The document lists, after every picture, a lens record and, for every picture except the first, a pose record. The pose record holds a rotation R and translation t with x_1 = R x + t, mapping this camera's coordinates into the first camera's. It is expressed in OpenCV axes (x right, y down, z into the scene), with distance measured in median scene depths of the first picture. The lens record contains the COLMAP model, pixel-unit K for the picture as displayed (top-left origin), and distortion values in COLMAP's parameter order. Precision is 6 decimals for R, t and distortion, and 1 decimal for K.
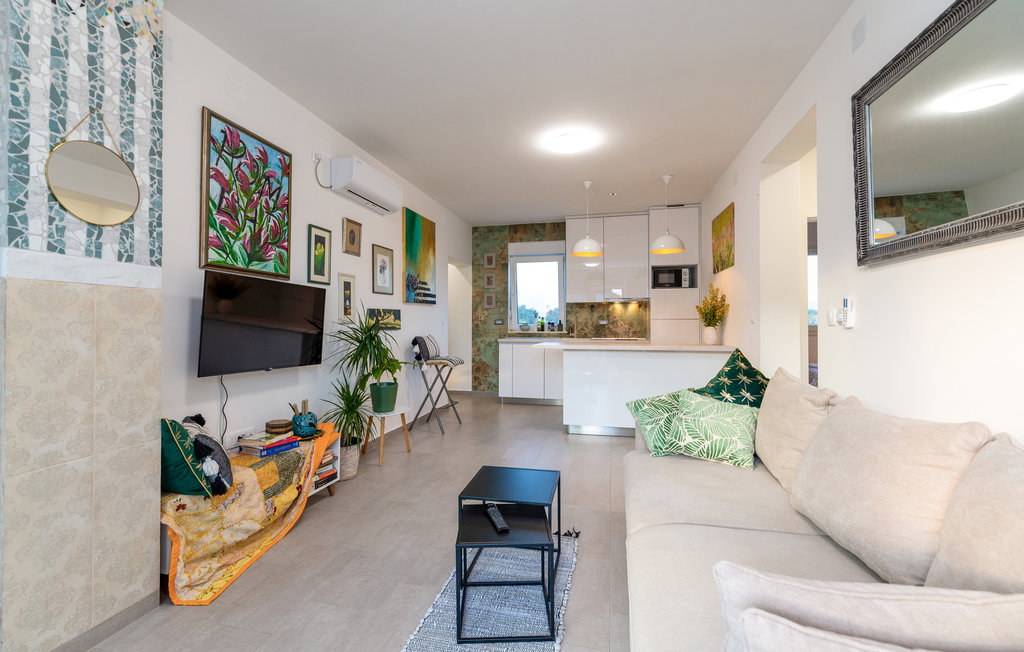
lens RADIAL K [[436.6, 0, 507.0], [0, 436.6, 321.3], [0, 0, 1]] dist [0.001668, 0.000567]
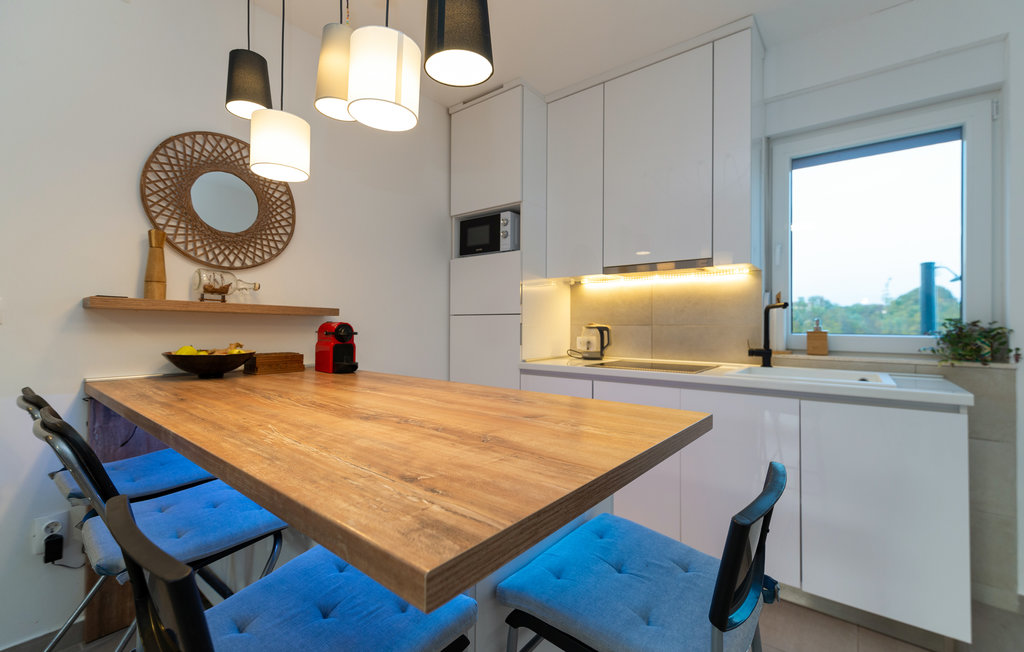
lens RADIAL K [[436.6, 0, 507.0], [0, 436.6, 321.3], [0, 0, 1]] dist [0.001668, 0.000567]
pose [[0.897244, 0.001369, -0.441532, 0.535603], [0.000727, 0.999989, 0.004579, -0.002273], [0.441534, -0.004430, 0.897234, 0.493193]]
